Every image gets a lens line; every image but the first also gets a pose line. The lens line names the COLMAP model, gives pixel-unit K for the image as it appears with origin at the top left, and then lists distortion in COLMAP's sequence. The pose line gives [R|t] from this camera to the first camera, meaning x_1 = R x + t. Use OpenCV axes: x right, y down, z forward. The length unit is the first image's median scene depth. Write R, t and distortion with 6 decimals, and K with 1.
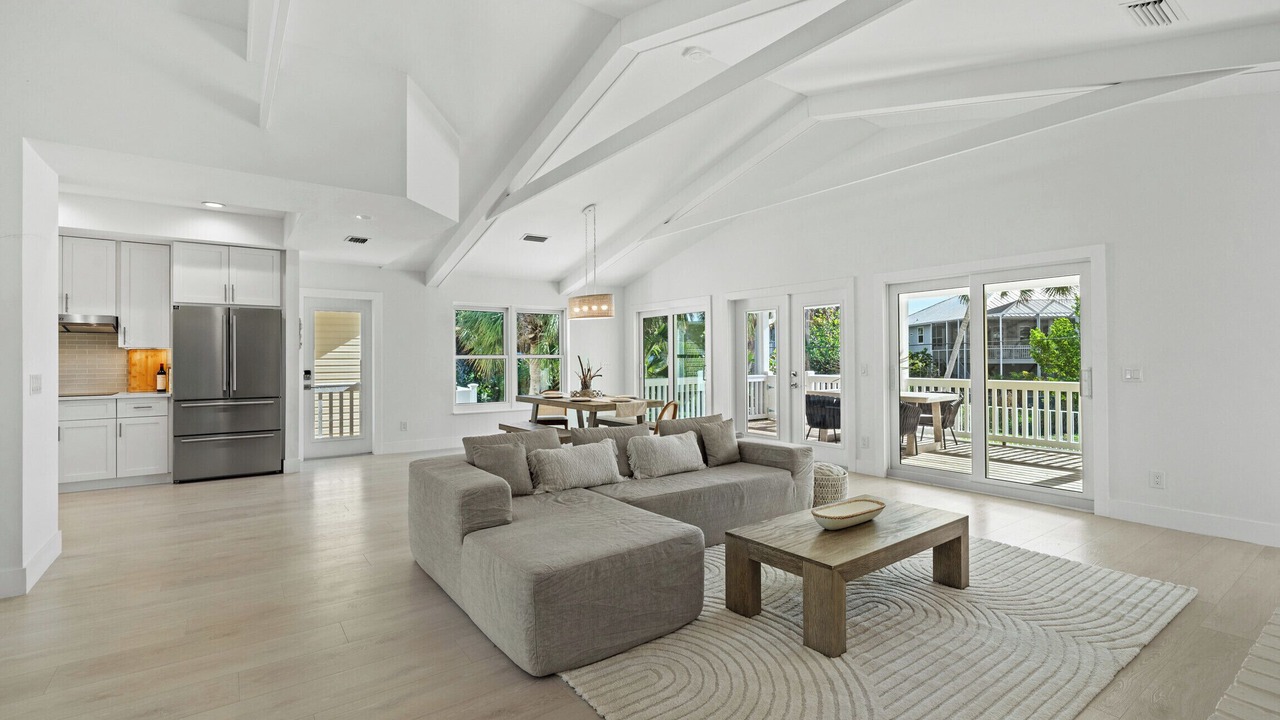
lens RADIAL K [[583.5, 0, 641.5], [0, 583.5, 352.2], [0, 0, 1]] dist [-0.000968, -0.000214]
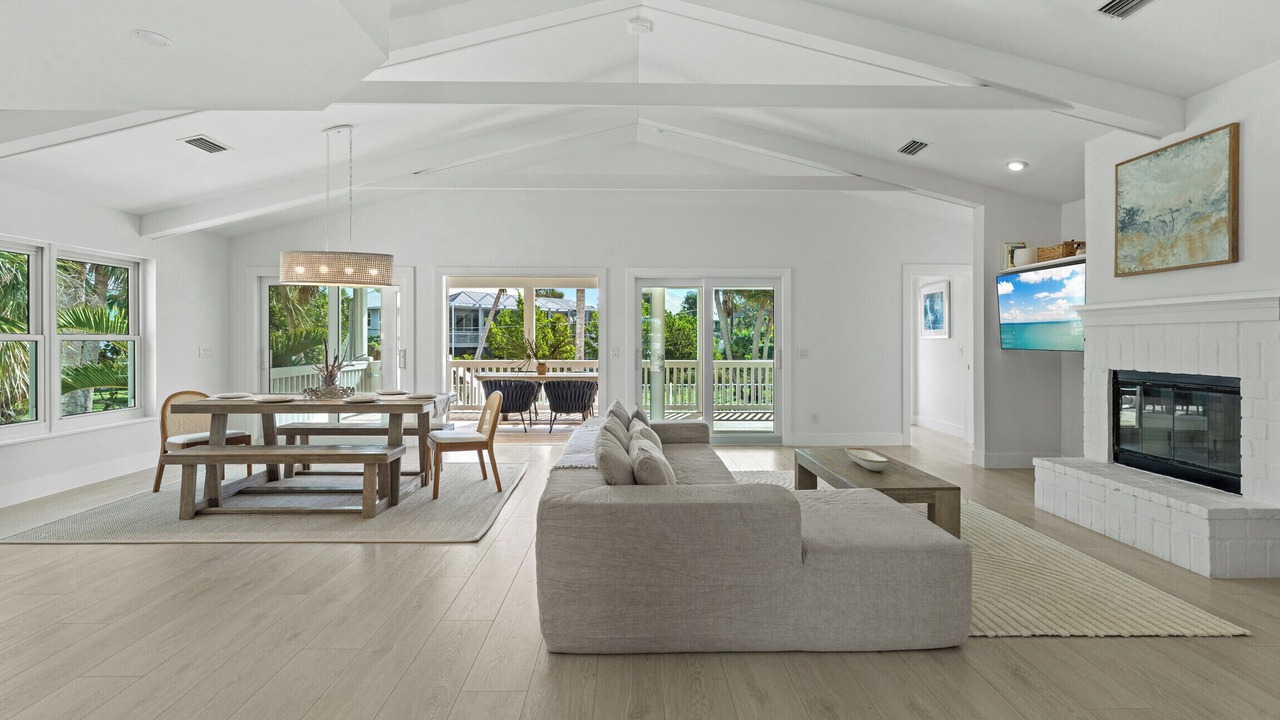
lens RADIAL K [[574.4, 0, 640.0], [0, 574.4, 360.0], [0, 0, 1]] dist [-0.000152, -0.000048]
pose [[0.574016, -0.020017, 0.818600, -0.427925], [-0.017216, 0.999185, 0.036505, 0.000667], [-0.818663, -0.035047, 0.573203, 0.274169]]
